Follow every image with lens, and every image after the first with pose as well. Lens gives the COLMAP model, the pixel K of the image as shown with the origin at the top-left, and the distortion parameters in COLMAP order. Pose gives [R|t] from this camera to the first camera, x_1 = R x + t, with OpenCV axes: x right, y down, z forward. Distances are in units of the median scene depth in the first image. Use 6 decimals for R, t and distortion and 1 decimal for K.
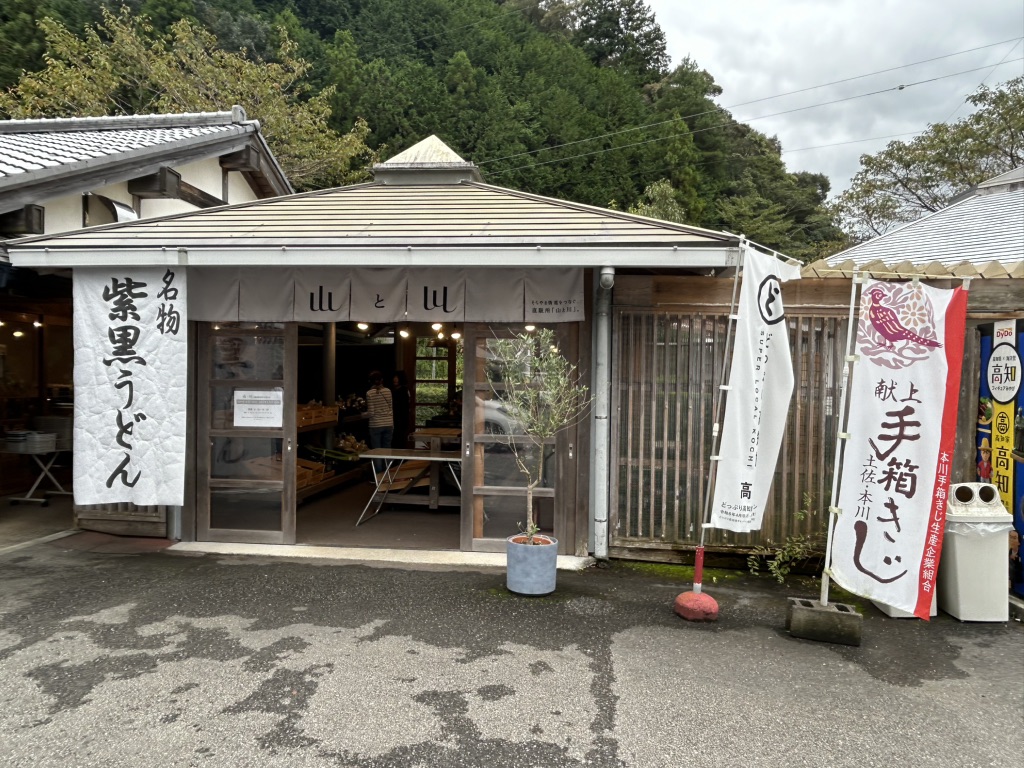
lens RADIAL K [[724.2, 0, 512.0], [0, 724.2, 384.0], [0, 0, 1]] dist [0.008974, -0.006034]
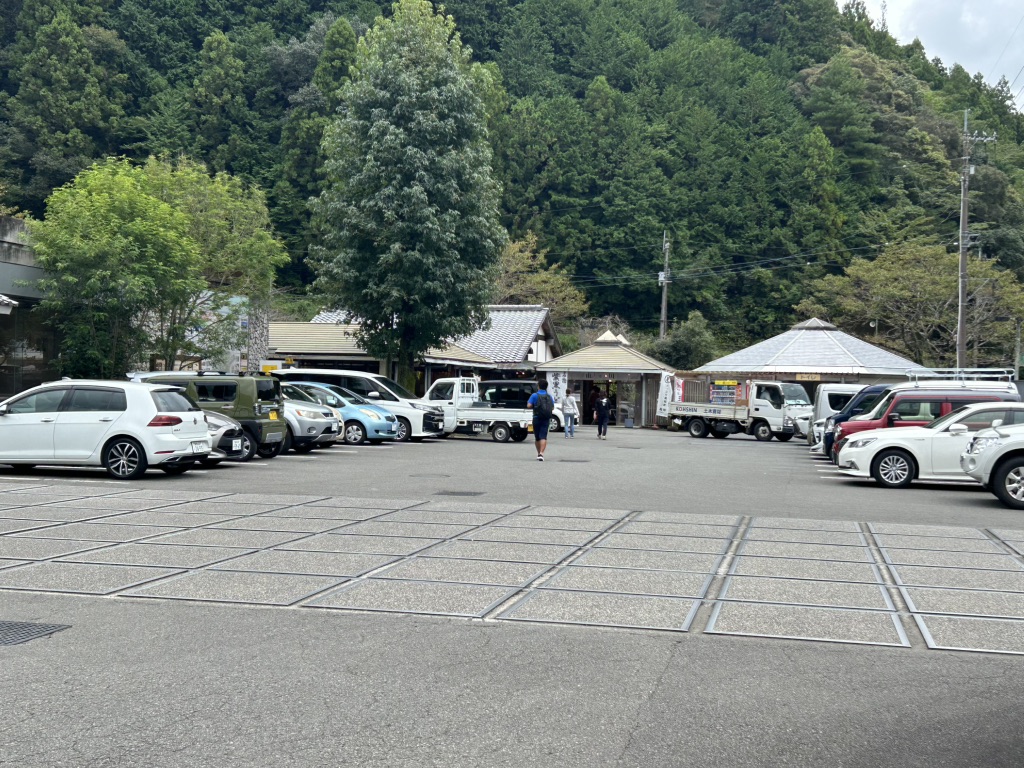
lens RADIAL K [[1232.3, 0, 512.0], [0, 1232.3, 384.0], [0, 0, 1]] dist [0.067083, -0.047939]
pose [[0.992296, 0.009102, -0.123557, 0.023791], [-0.010878, 0.999847, -0.013708, 0.005803], [0.123414, 0.014947, 0.992243, -0.678139]]
